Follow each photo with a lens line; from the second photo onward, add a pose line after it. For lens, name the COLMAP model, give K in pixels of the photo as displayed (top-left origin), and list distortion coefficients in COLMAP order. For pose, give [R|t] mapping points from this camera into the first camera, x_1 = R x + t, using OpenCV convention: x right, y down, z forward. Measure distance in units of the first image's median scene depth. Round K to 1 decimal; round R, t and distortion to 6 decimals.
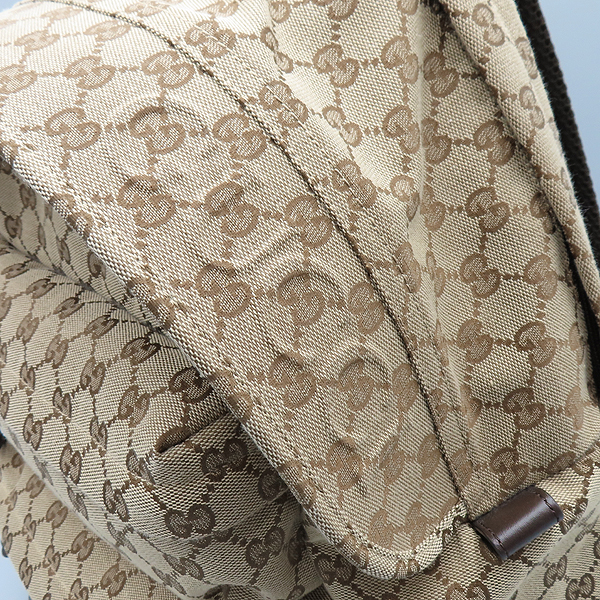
lens RADIAL K [[680.0, 0, 322.1], [0, 680.0, 300.0], [0, 0, 1]] dist [-0.005762, 0.004716]
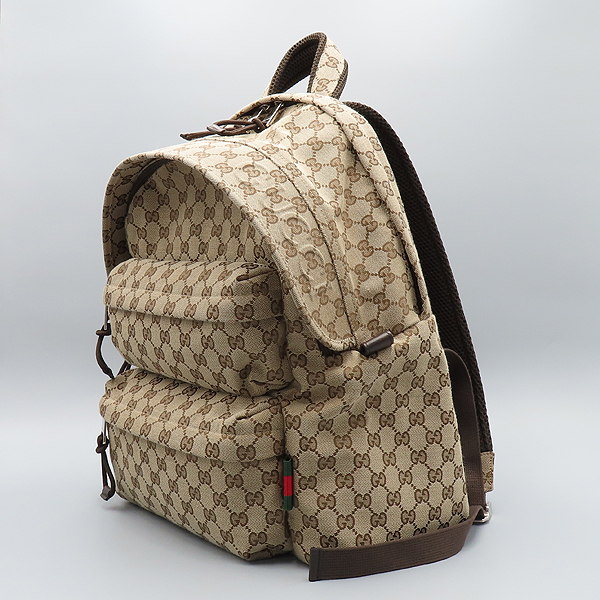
lens RADIAL K [[680.0, 0, 322.1], [0, 680.0, 300.0], [0, 0, 1]] dist [-0.005762, 0.004716]
pose [[0.997159, 0.075219, 0.003889, 0.090942], [-0.070103, 0.945738, -0.317277, 1.105266], [-0.027543, 0.316104, 0.948325, -1.520102]]
